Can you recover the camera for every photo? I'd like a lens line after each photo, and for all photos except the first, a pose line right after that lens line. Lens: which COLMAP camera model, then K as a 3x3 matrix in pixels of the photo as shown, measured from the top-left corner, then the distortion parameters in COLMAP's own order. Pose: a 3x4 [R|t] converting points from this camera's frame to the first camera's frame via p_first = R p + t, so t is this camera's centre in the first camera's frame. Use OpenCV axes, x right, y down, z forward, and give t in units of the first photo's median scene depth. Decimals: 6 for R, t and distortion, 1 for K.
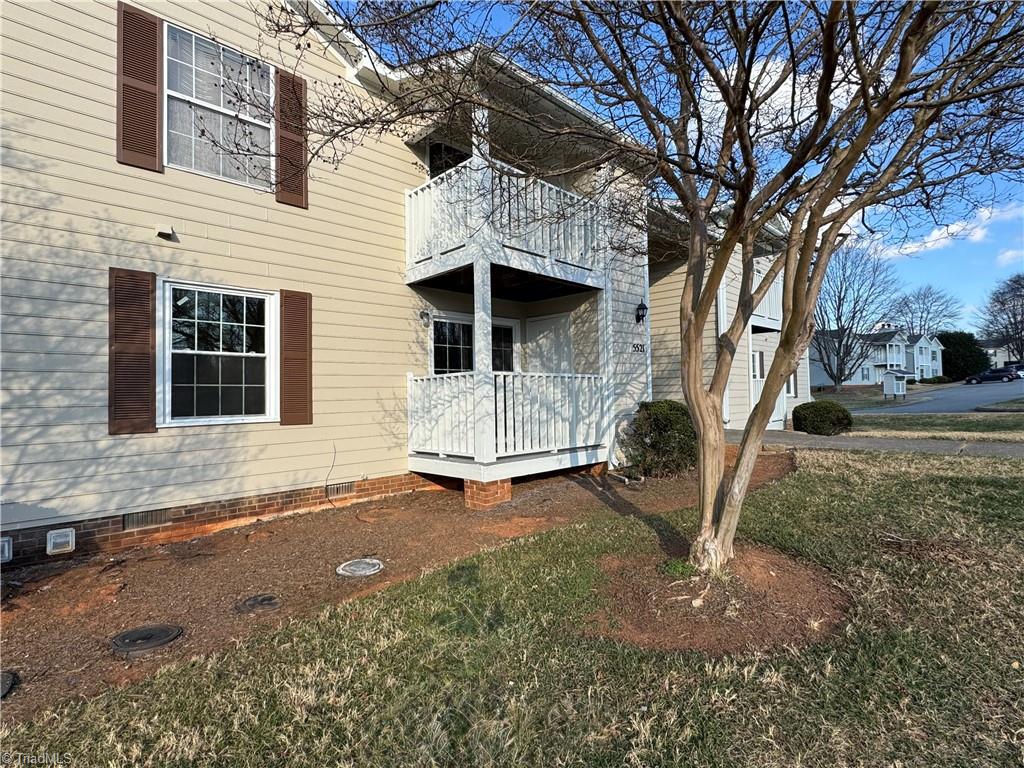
lens RADIAL K [[510.3, 0, 508.9], [0, 510.3, 381.1], [0, 0, 1]] dist [-0.056762, 0.051605]
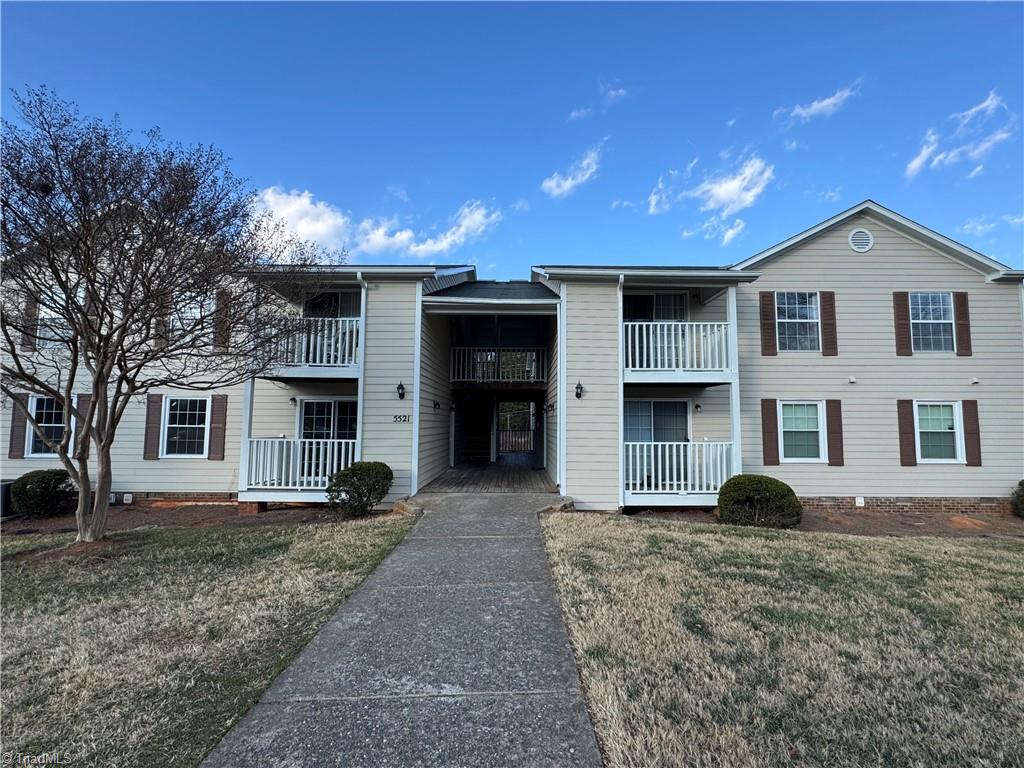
lens RADIAL K [[485.5, 0, 511.2], [0, 485.5, 379.2], [0, 0, 1]] dist [-0.001862, -0.000124]
pose [[0.702568, -0.034111, -0.710799, 1.889590], [0.001672, 0.998927, -0.046285, -0.153497], [0.711615, 0.031330, 0.701871, 0.482255]]
